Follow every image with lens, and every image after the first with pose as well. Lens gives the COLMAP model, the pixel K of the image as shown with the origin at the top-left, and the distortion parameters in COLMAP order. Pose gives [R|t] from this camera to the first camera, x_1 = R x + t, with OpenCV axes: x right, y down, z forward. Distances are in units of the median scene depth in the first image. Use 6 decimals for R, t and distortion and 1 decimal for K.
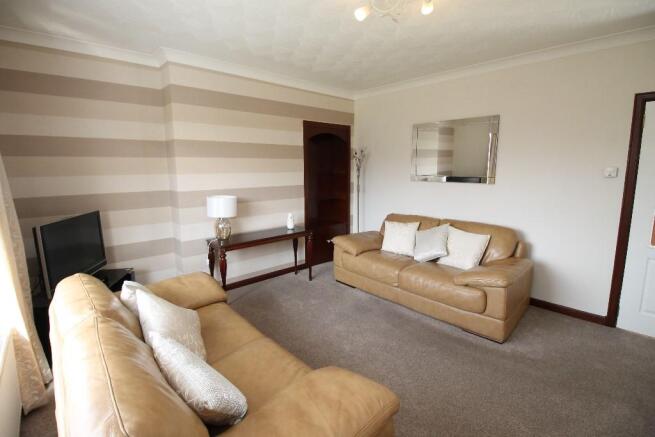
lens RADIAL K [[306.1, 0, 327.1], [0, 306.1, 211.2], [0, 0, 1]] dist [-0.001675, -0.012524]
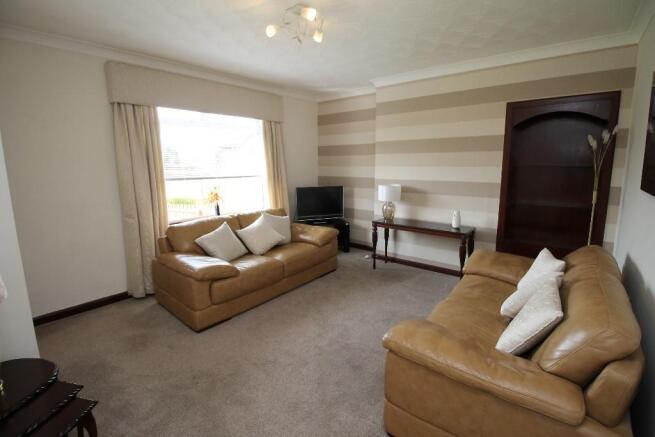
lens RADIAL K [[306.1, 0, 327.1], [0, 306.1, 211.2], [0, 0, 1]] dist [-0.001675, -0.012524]
pose [[0.136046, 0.157324, -0.978131, 0.798067], [-0.137627, 0.980739, 0.138602, -0.073781], [0.981097, 0.115761, 0.155077, 0.517206]]
